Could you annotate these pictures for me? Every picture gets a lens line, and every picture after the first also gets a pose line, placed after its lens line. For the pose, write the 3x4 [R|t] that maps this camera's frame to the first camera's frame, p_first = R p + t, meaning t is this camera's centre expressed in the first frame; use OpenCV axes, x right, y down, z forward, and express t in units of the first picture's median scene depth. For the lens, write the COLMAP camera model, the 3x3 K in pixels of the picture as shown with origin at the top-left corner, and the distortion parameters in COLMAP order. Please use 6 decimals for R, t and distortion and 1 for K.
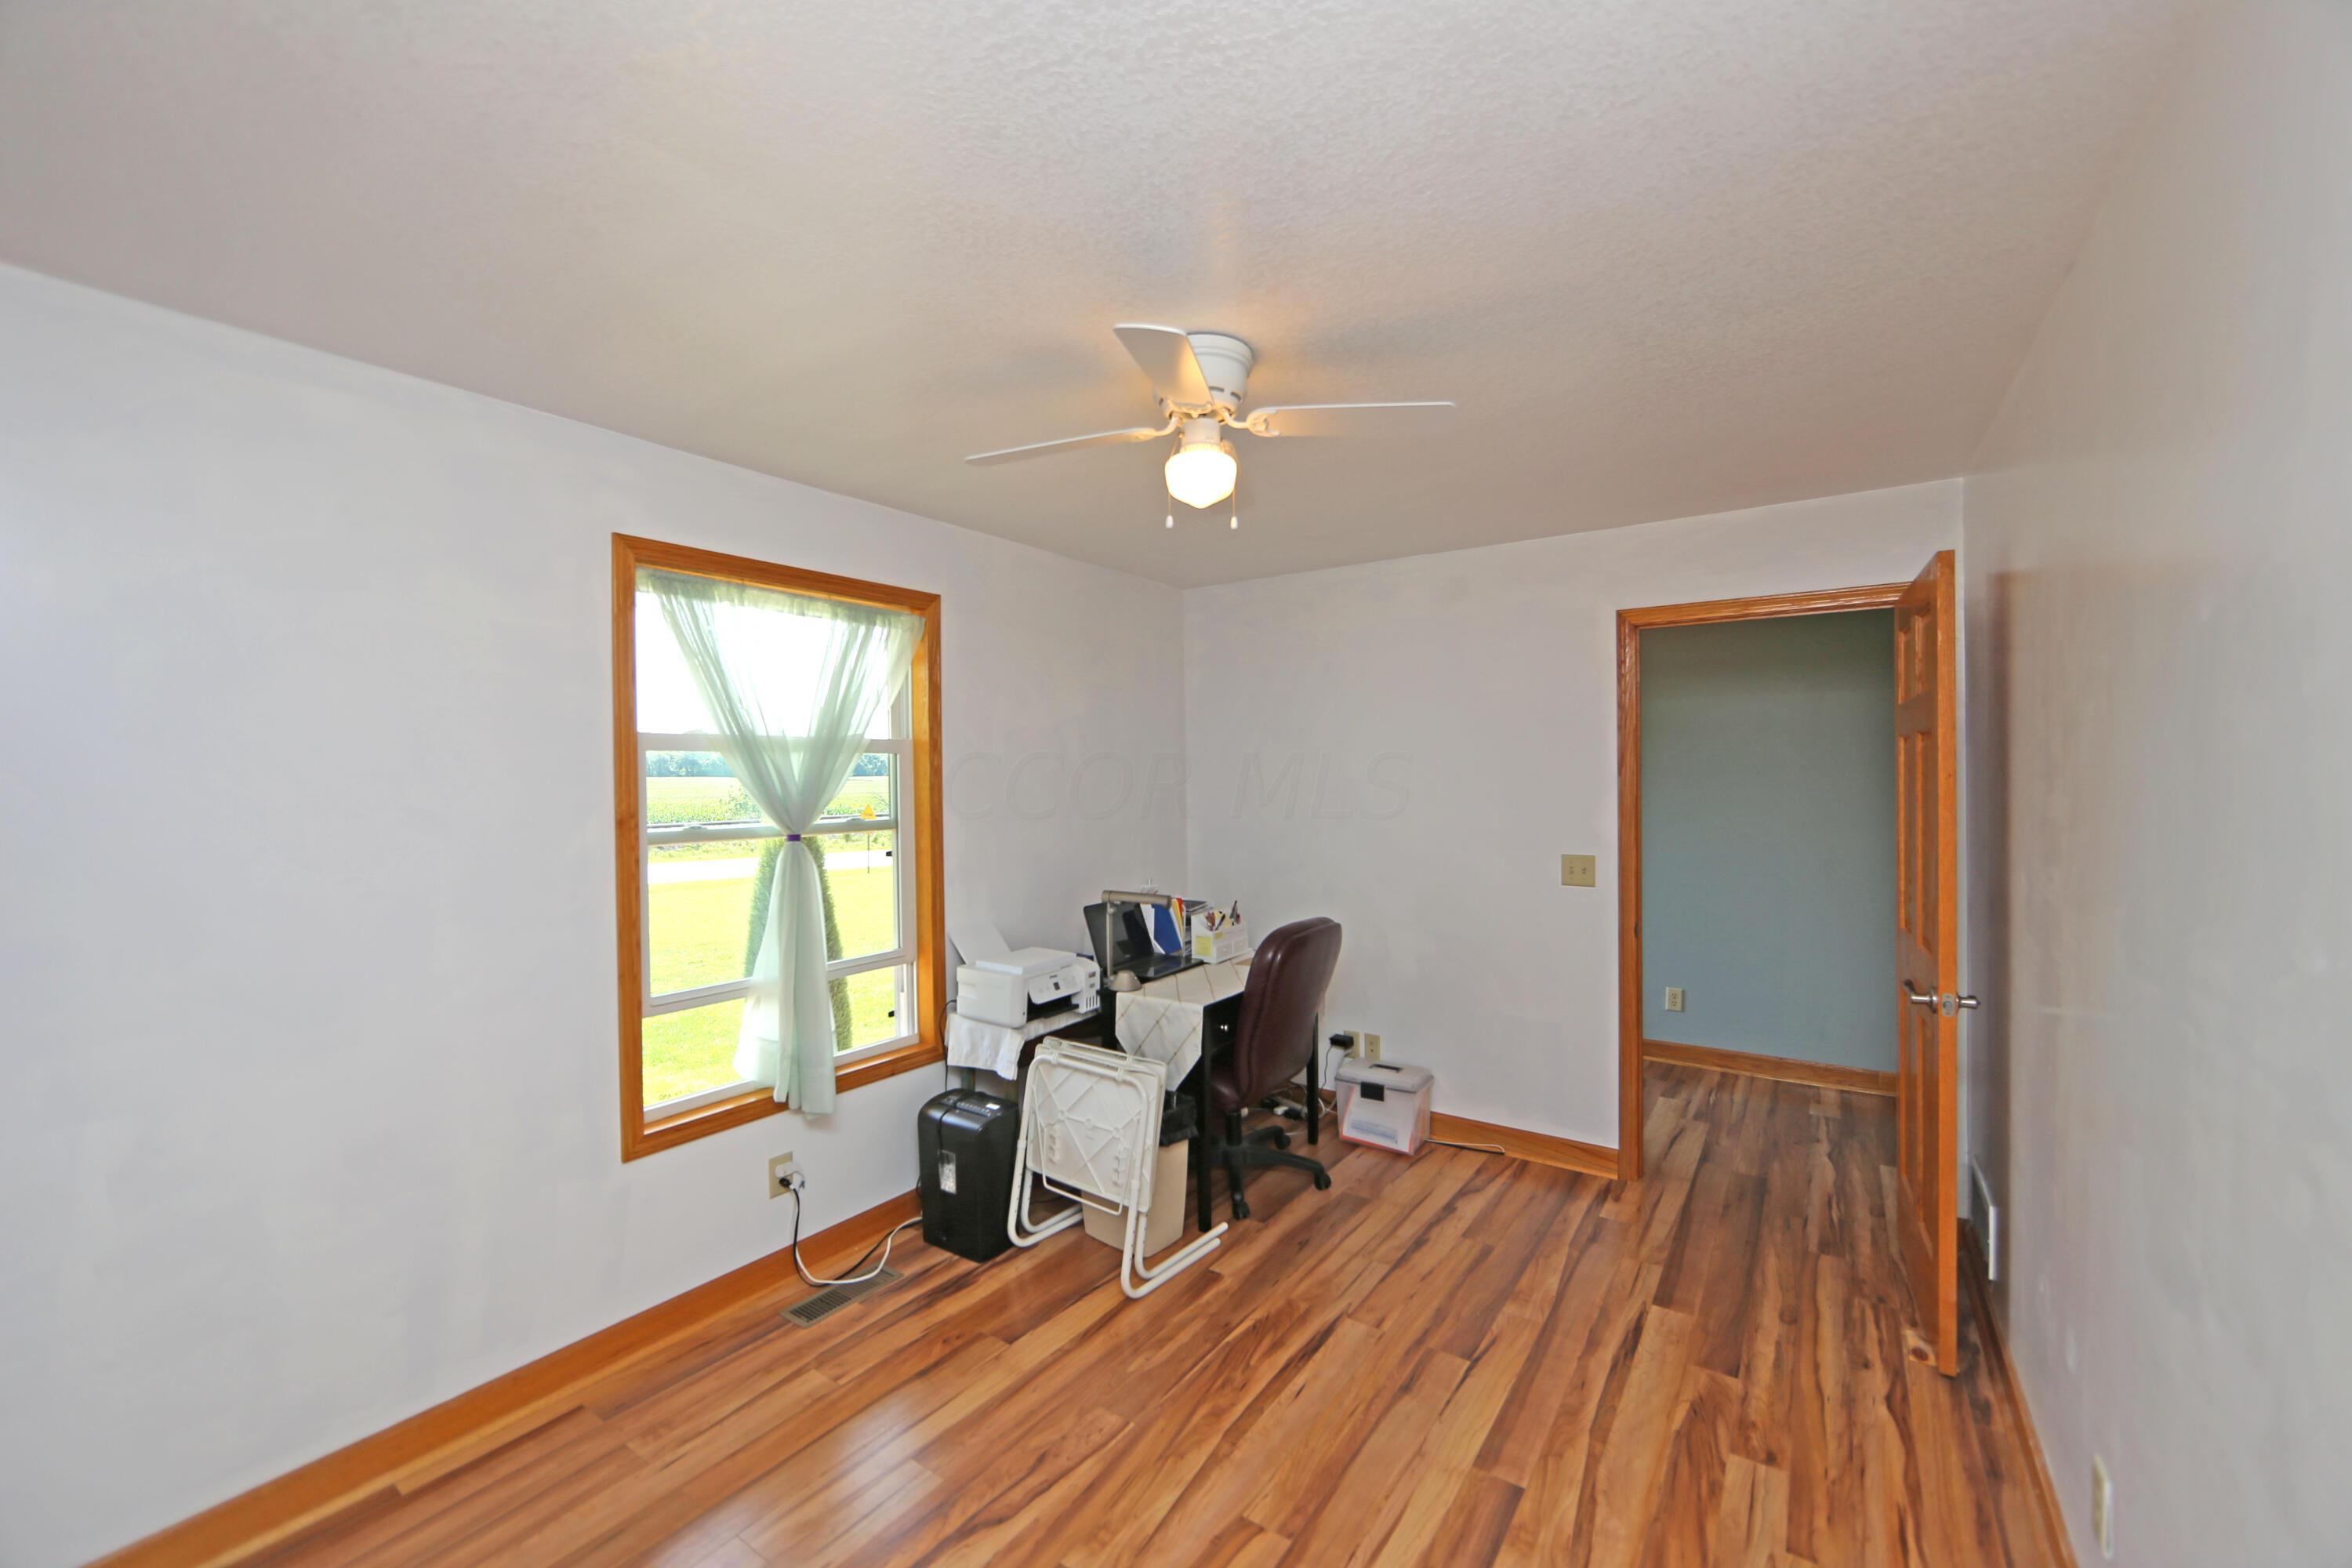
lens RADIAL K [[924.0, 0, 1181.7], [0, 924.0, 776.4], [0, 0, 1]] dist [-0.010832, 0.001148]
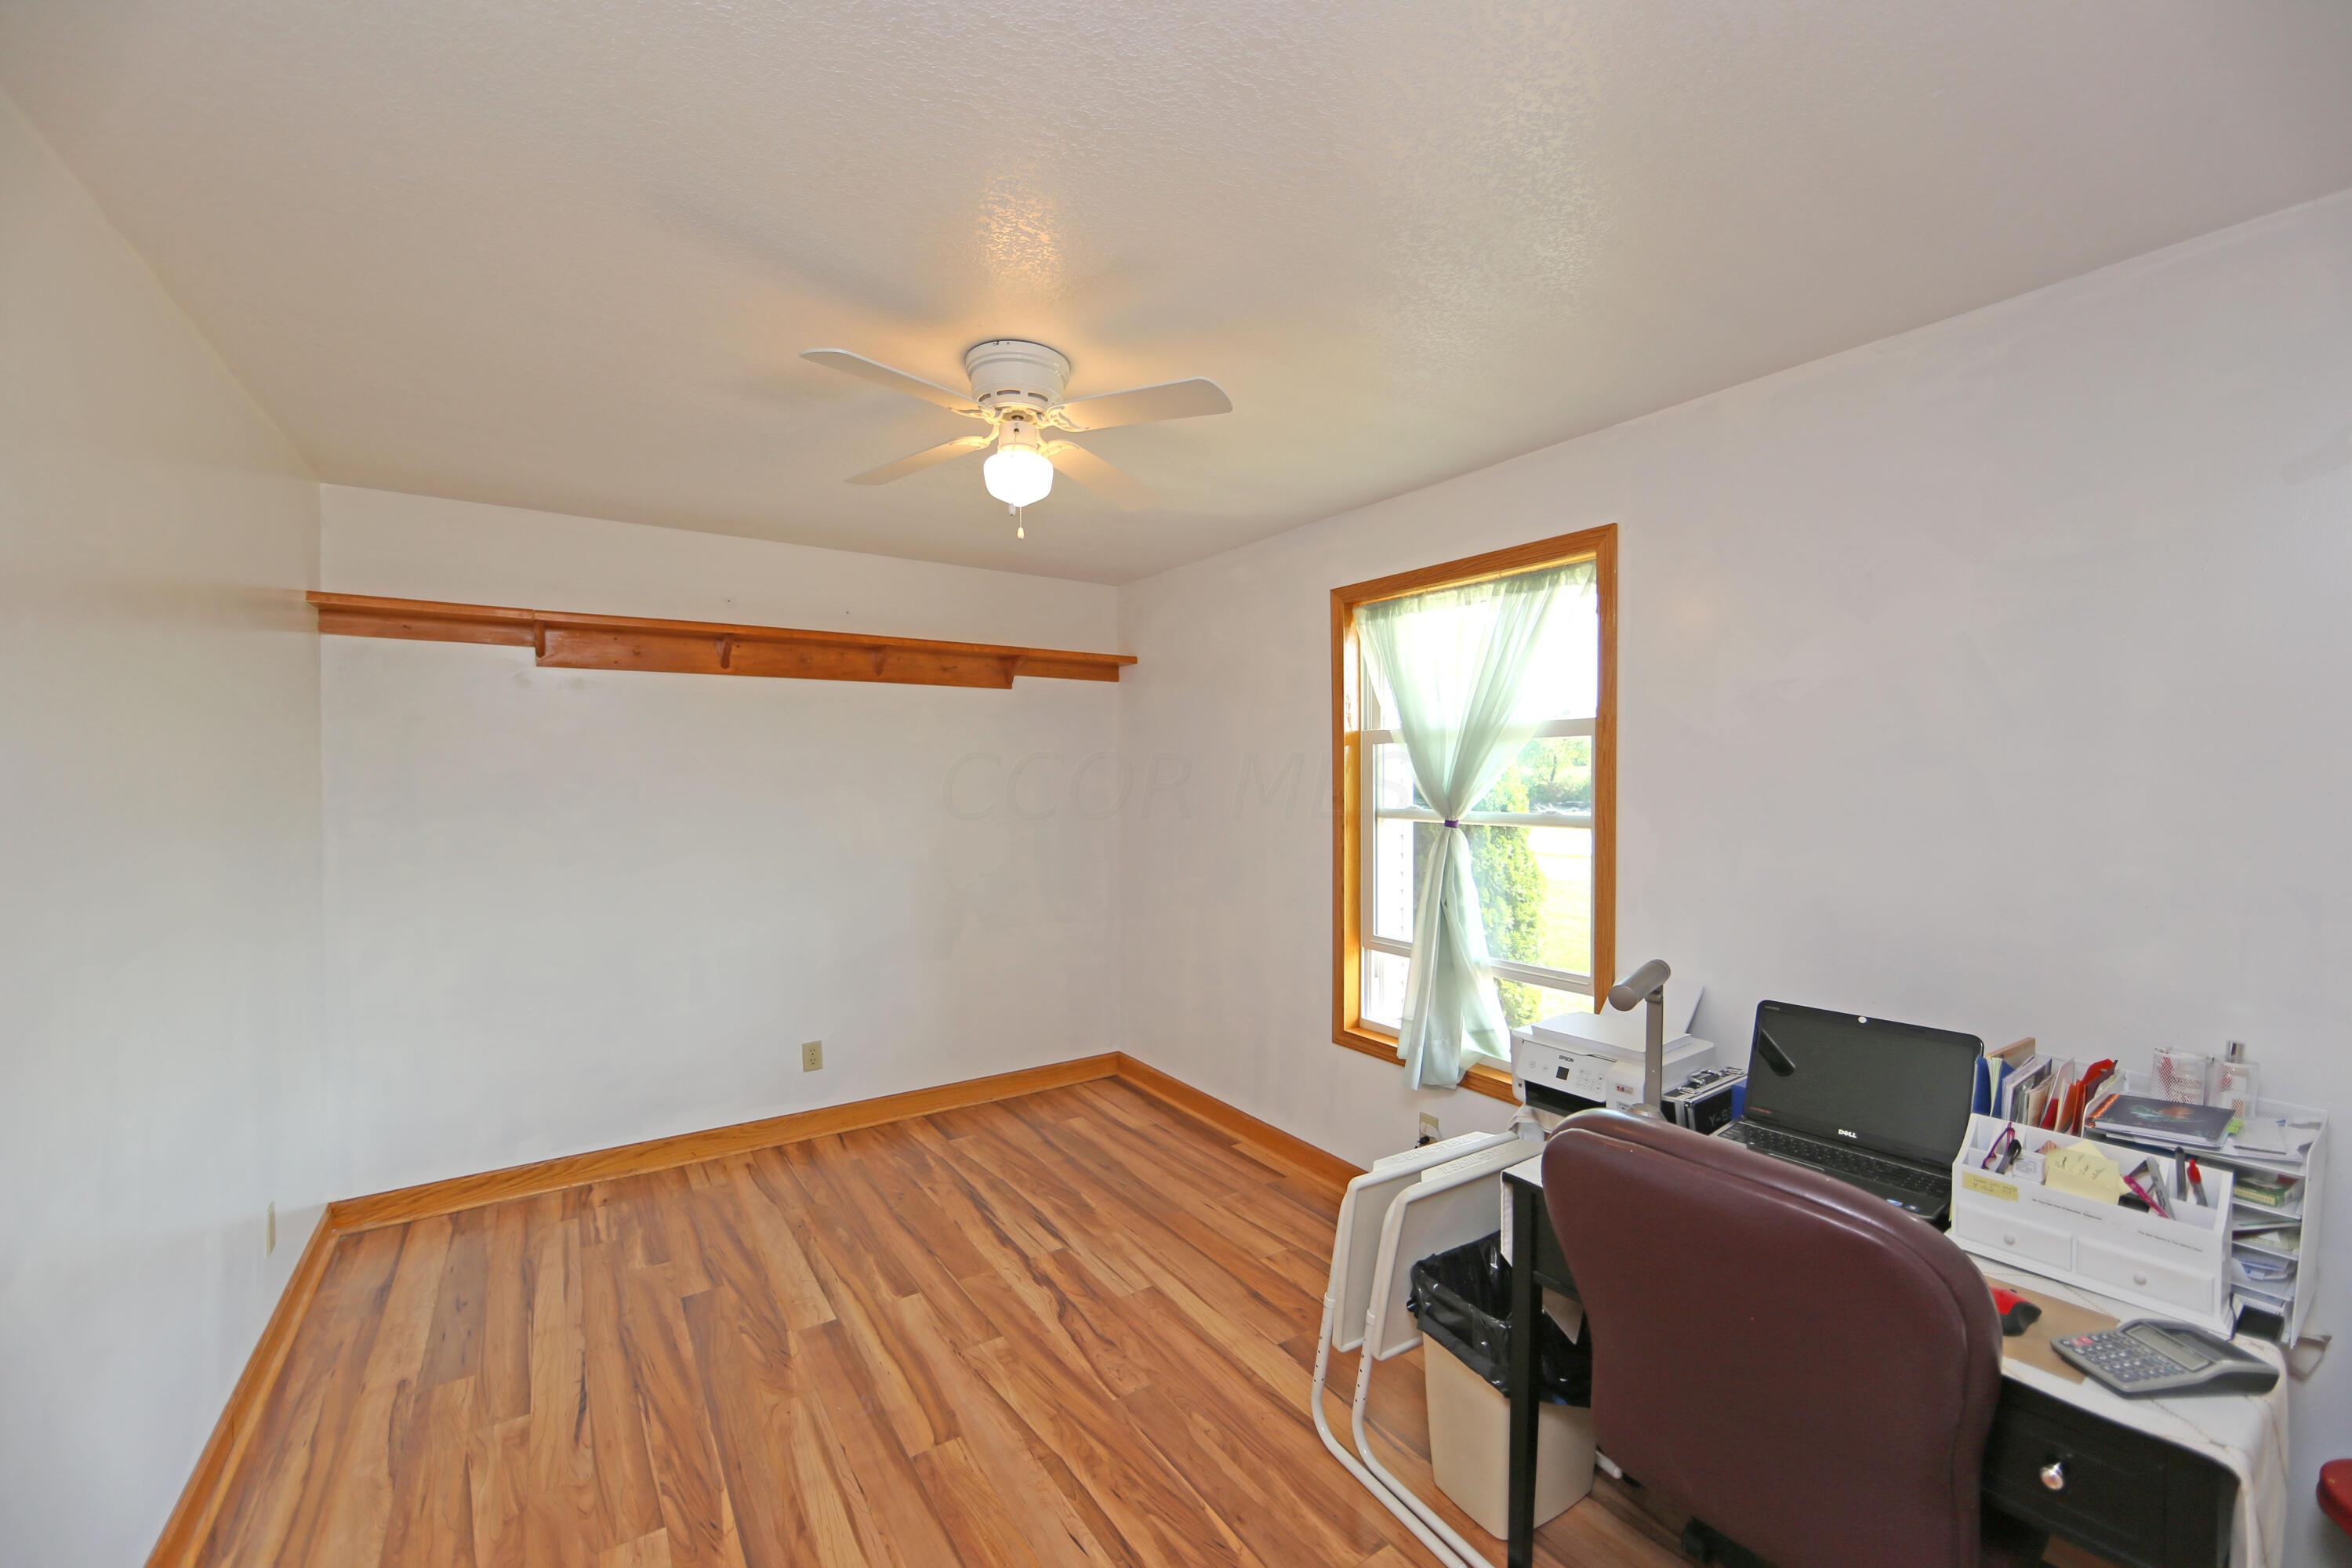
lens RADIAL K [[924.0, 0, 1180.4], [0, 924.0, 781.6], [0, 0, 1]] dist [-0.010832, 0.001148]
pose [[-0.349363, 0.016899, -0.936835, 0.863362], [-0.003097, 0.999811, 0.019190, 0.001141], [0.936982, 0.009606, -0.349245, 1.416666]]
